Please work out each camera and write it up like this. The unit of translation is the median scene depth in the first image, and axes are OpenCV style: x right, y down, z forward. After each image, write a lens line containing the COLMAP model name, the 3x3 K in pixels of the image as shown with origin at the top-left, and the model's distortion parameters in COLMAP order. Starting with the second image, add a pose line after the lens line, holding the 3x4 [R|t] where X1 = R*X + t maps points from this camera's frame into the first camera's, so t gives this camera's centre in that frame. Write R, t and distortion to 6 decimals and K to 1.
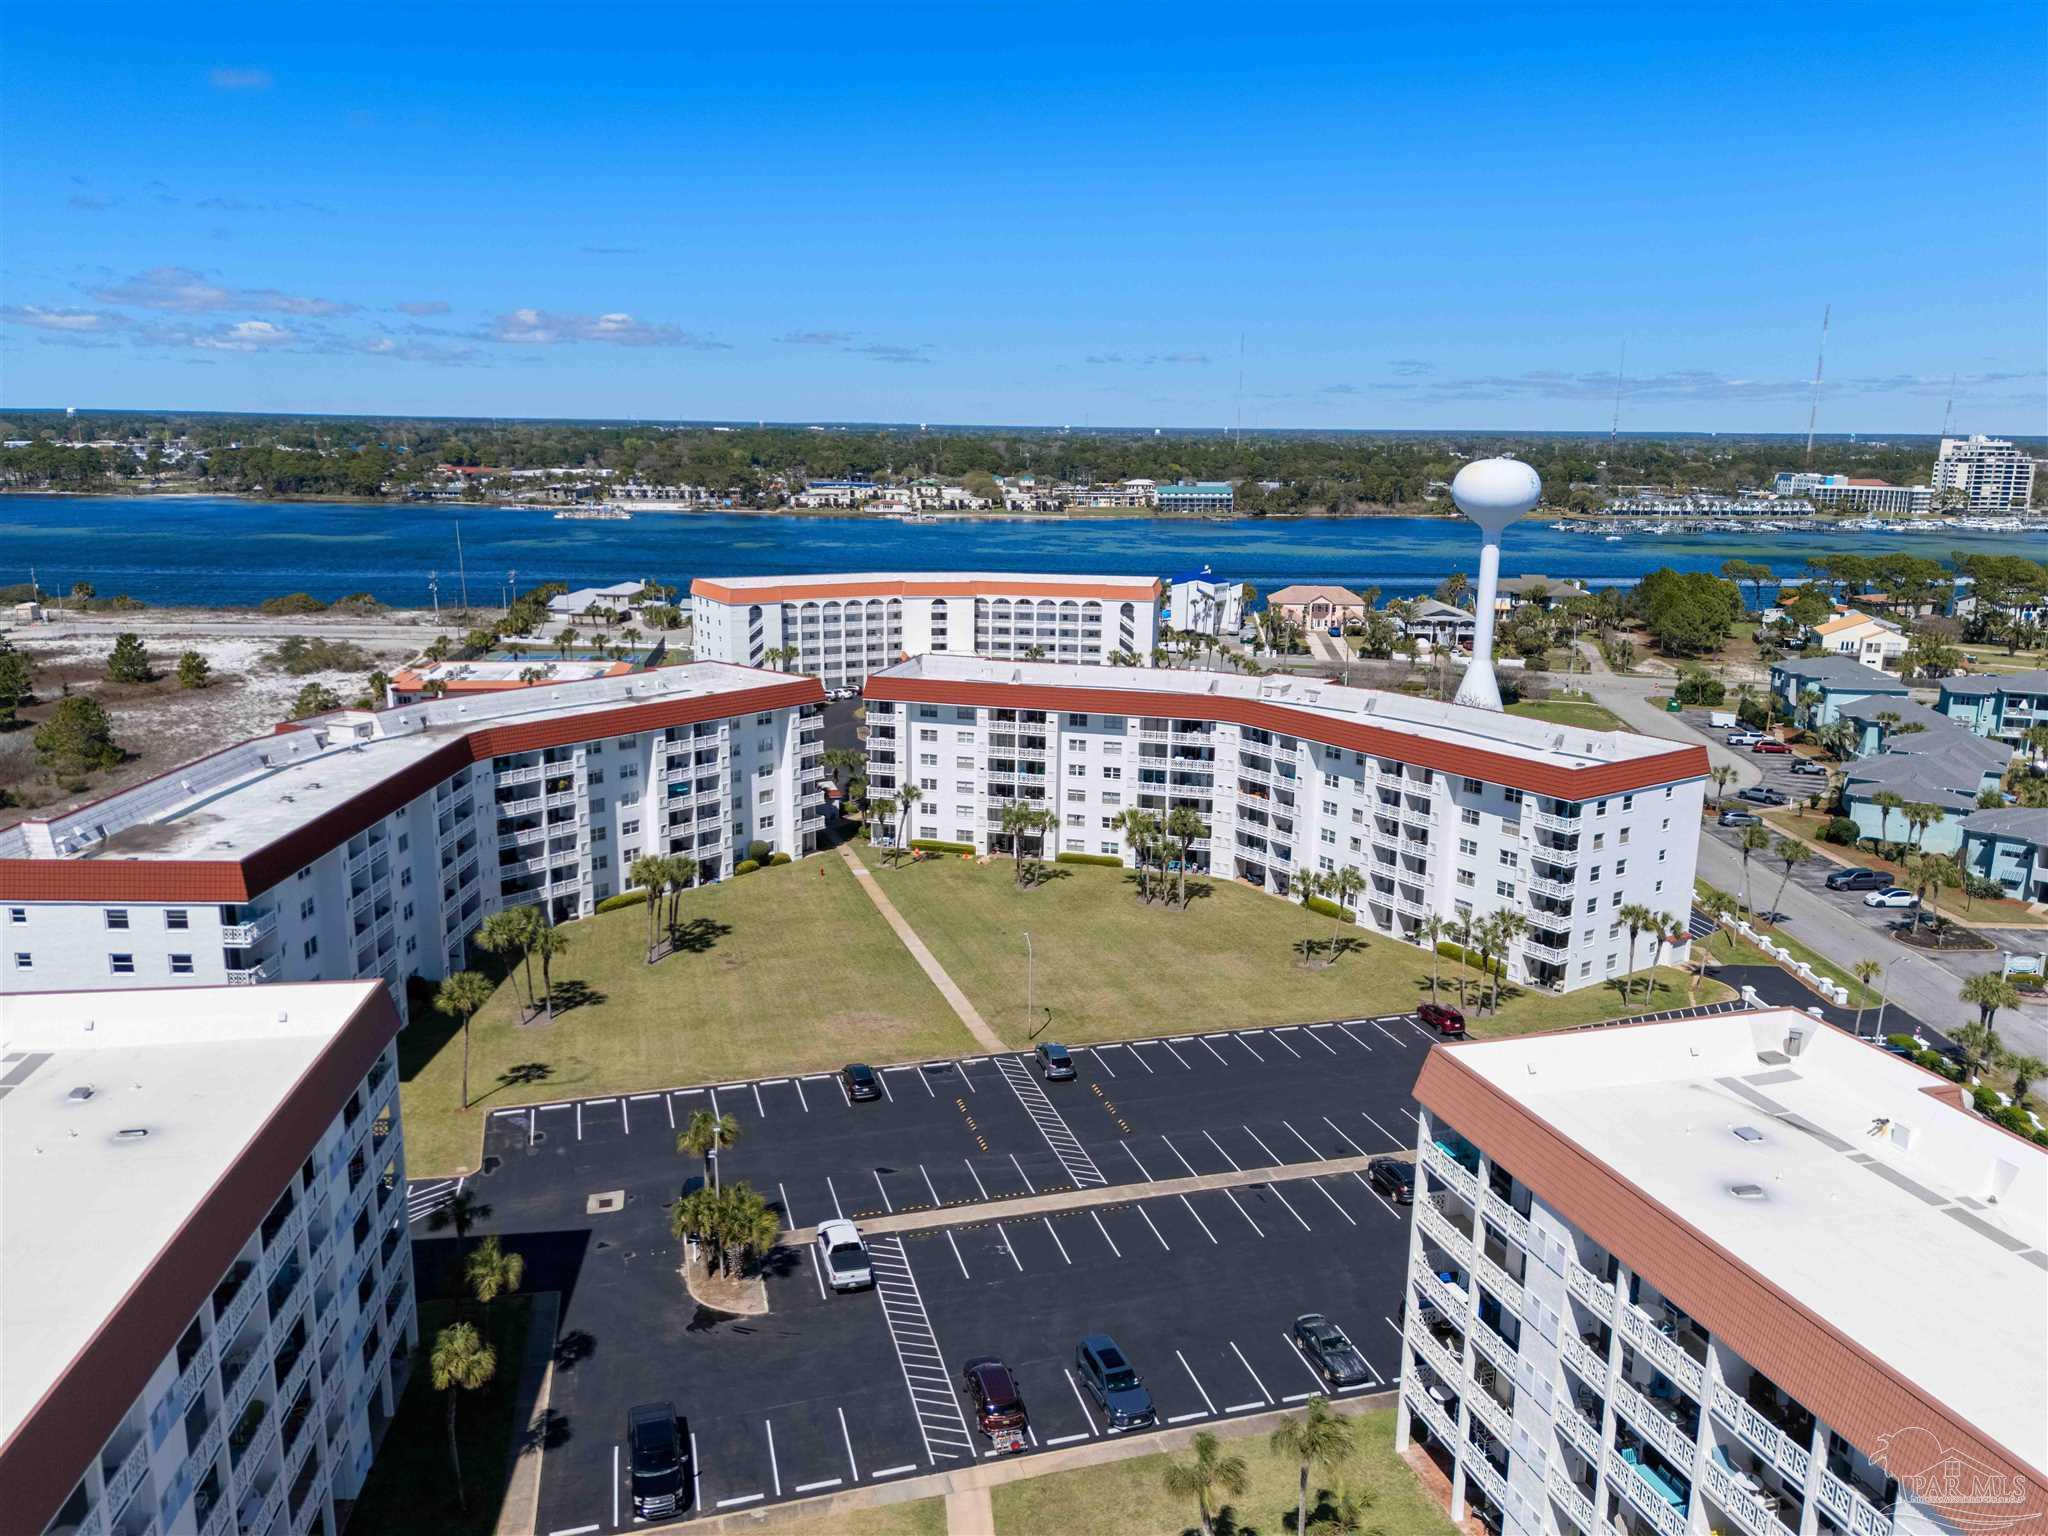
lens RADIAL K [[1495.2, 0, 1014.6], [0, 1495.2, 770.0], [0, 0, 1]] dist [0.127846, -0.199081]
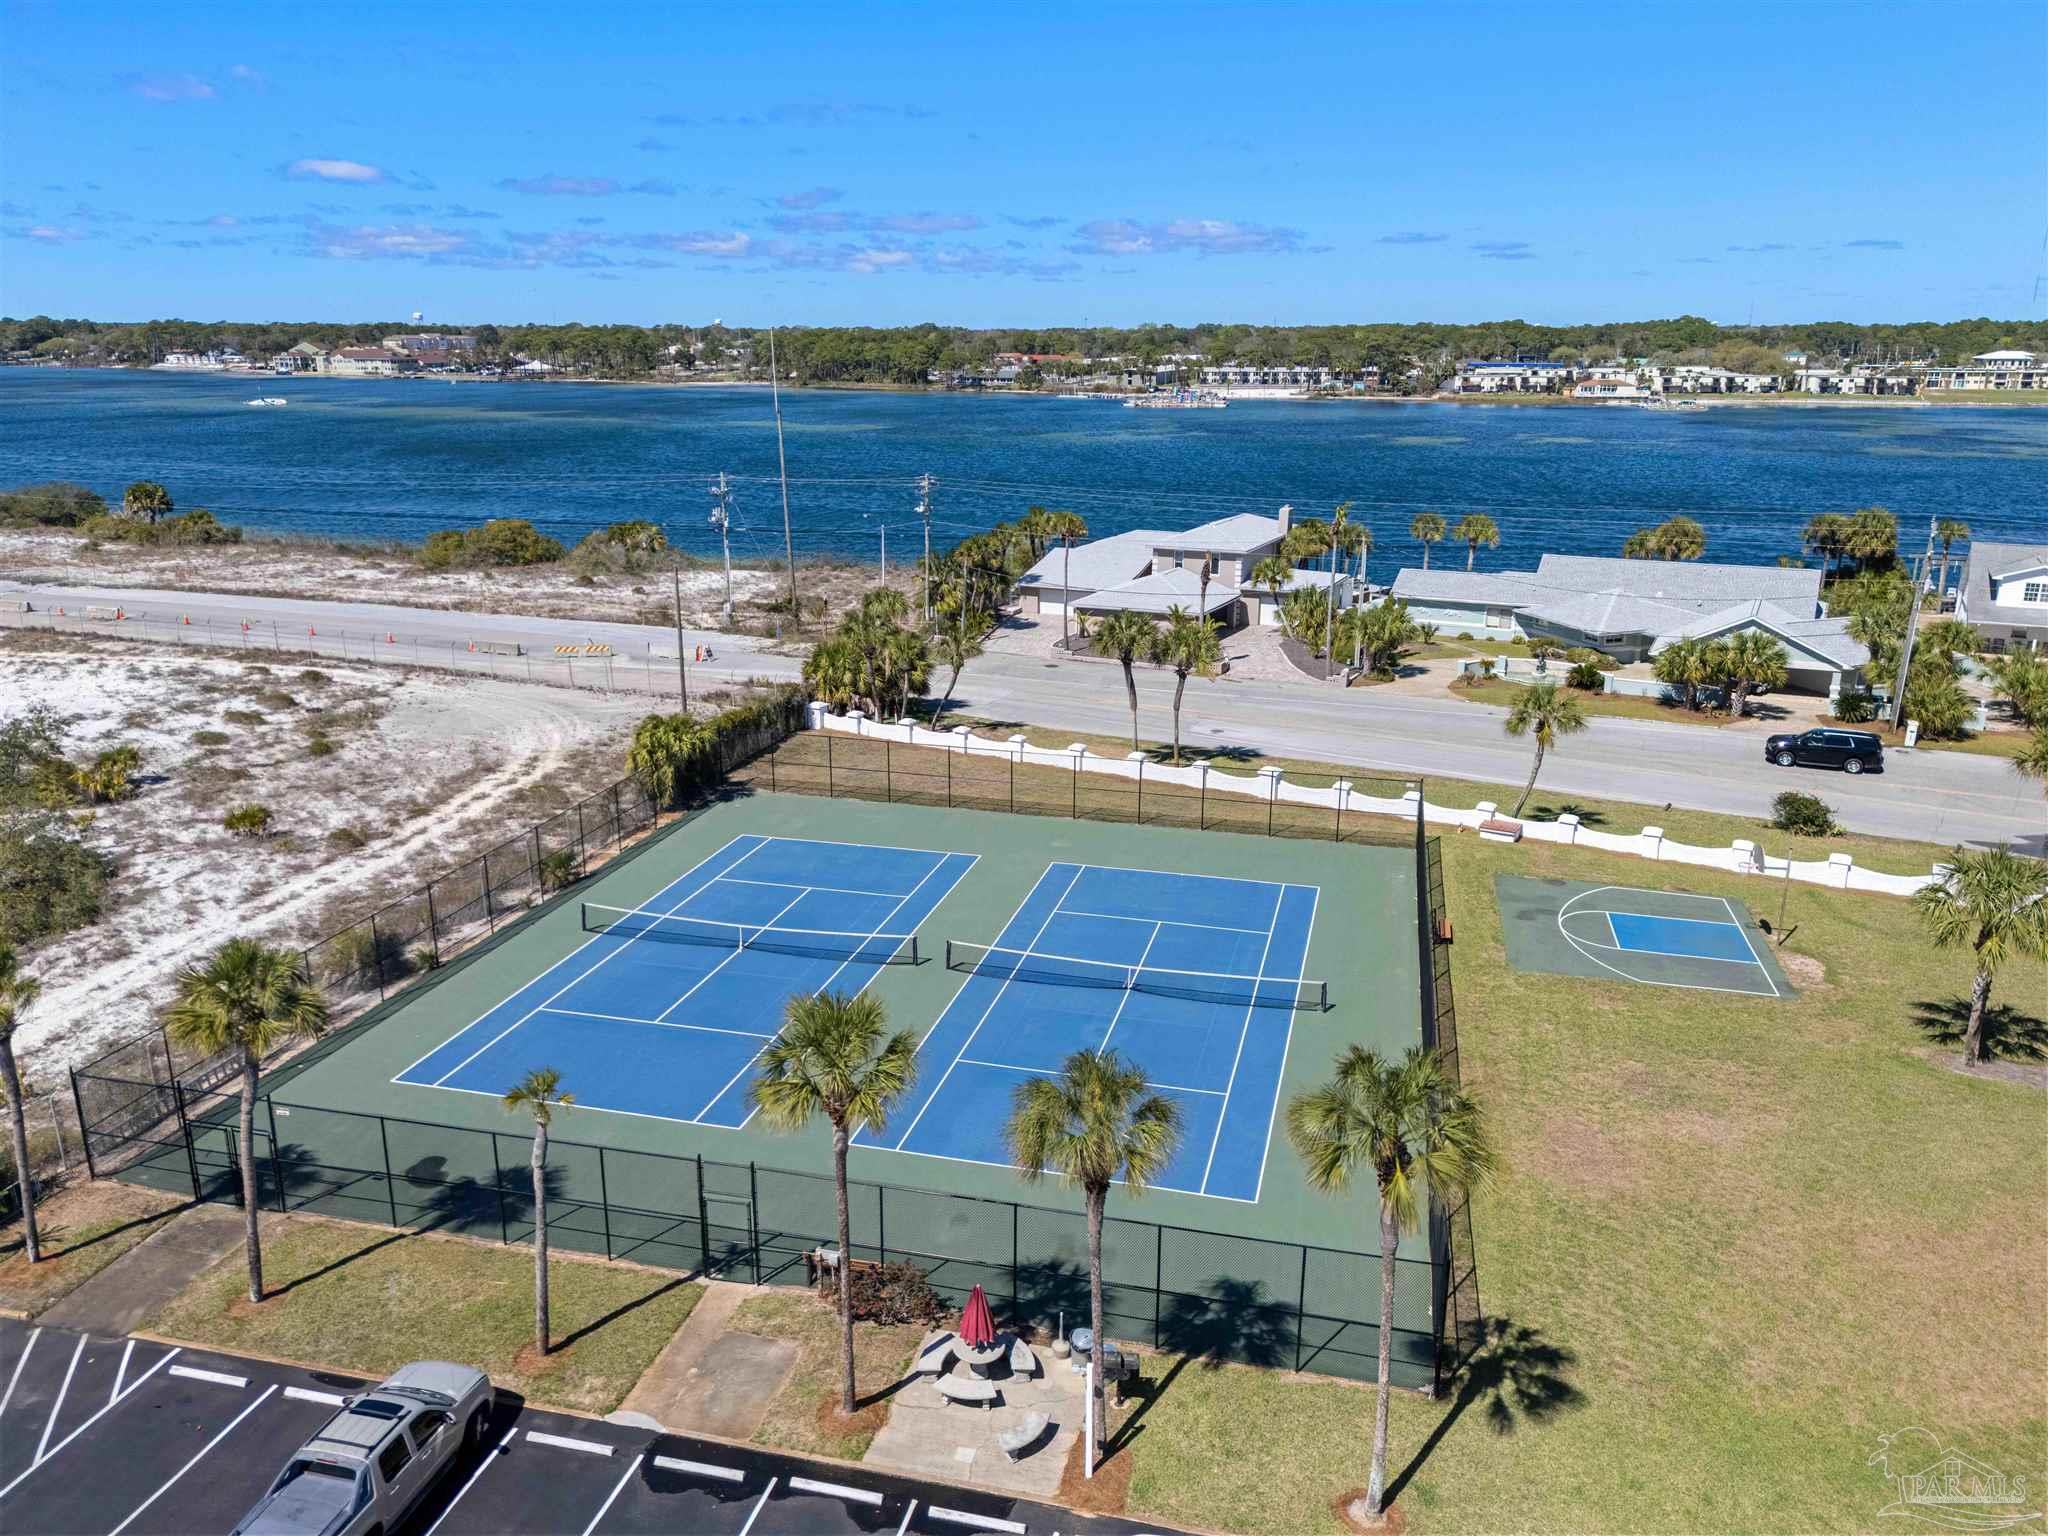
lens RADIAL K [[1508.5, 0, 1024.0], [0, 1508.5, 768.0], [0, 0, 1]] dist [0.076119, -0.079163]
pose [[0.933541, 0.087724, -0.347572, -0.259510], [-0.069092, 0.995447, 0.065669, -0.124885], [0.351750, -0.037290, 0.935351, 0.953450]]
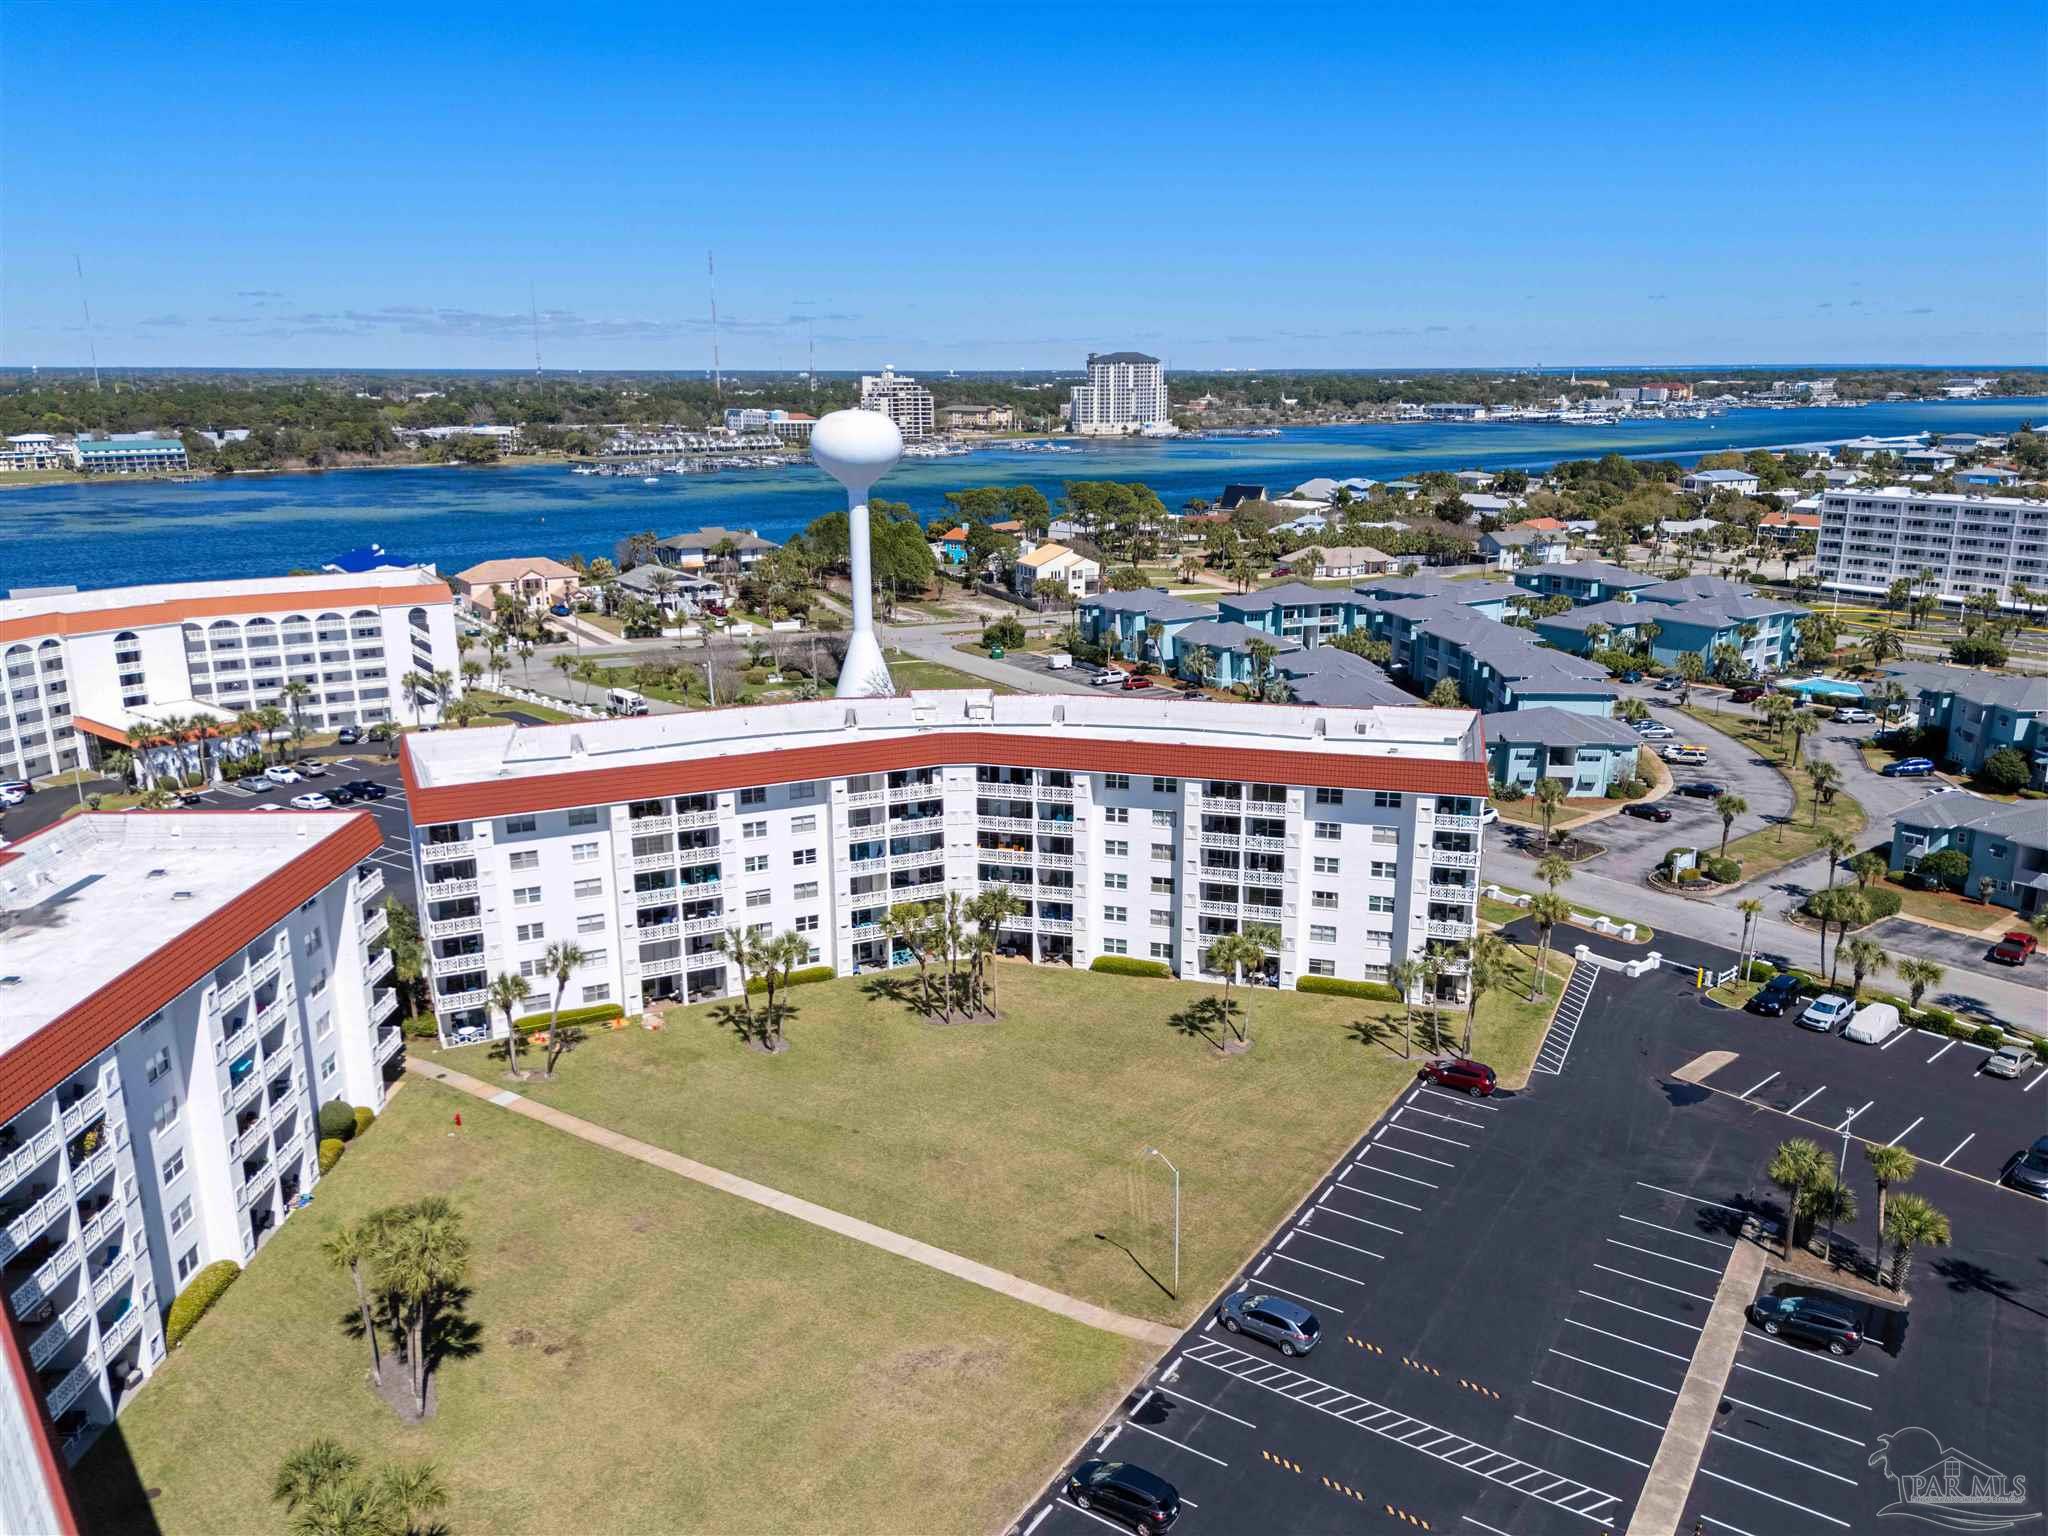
lens RADIAL K [[1491.5, 0, 1013.2], [0, 1491.5, 766.9], [0, 0, 1]] dist [0.078825, -0.074615]
pose [[0.766400, -0.177632, 0.617315, -0.189349], [0.154354, 0.983774, 0.091449, -0.058368], [-0.623543, 0.025199, 0.781383, 0.227244]]
